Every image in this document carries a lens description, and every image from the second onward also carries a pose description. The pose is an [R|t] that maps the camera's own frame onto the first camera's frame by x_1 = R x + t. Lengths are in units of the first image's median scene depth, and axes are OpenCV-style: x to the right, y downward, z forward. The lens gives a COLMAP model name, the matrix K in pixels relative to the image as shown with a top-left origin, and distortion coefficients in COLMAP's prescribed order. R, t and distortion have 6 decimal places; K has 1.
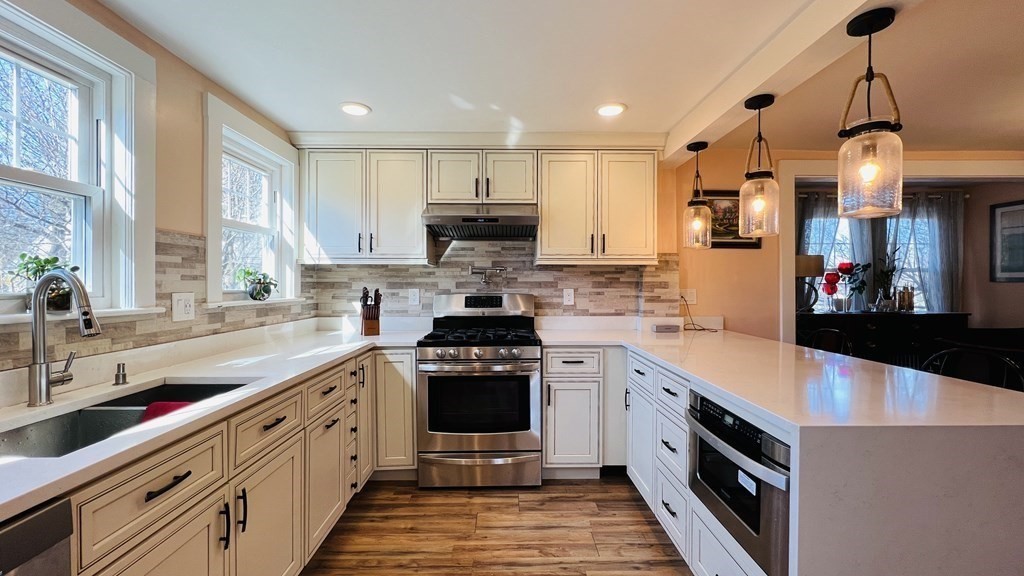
lens RADIAL K [[417.4, 0, 512.1], [0, 417.4, 287.7], [0, 0, 1]] dist [-0.003057, -0.000490]
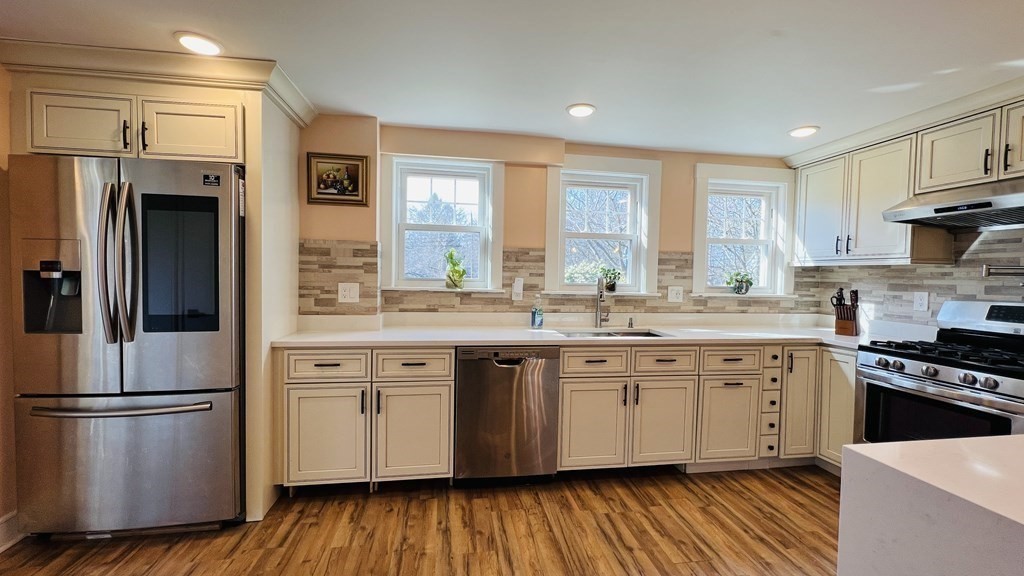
lens RADIAL K [[417.4, 0, 513.4], [0, 417.4, 288.7], [0, 0, 1]] dist [-0.003057, -0.000490]
pose [[0.143553, 0.036848, -0.988956, 0.640140], [-0.027597, 0.999067, 0.033218, -0.012496], [0.989258, 0.022524, 0.144436, 0.054782]]
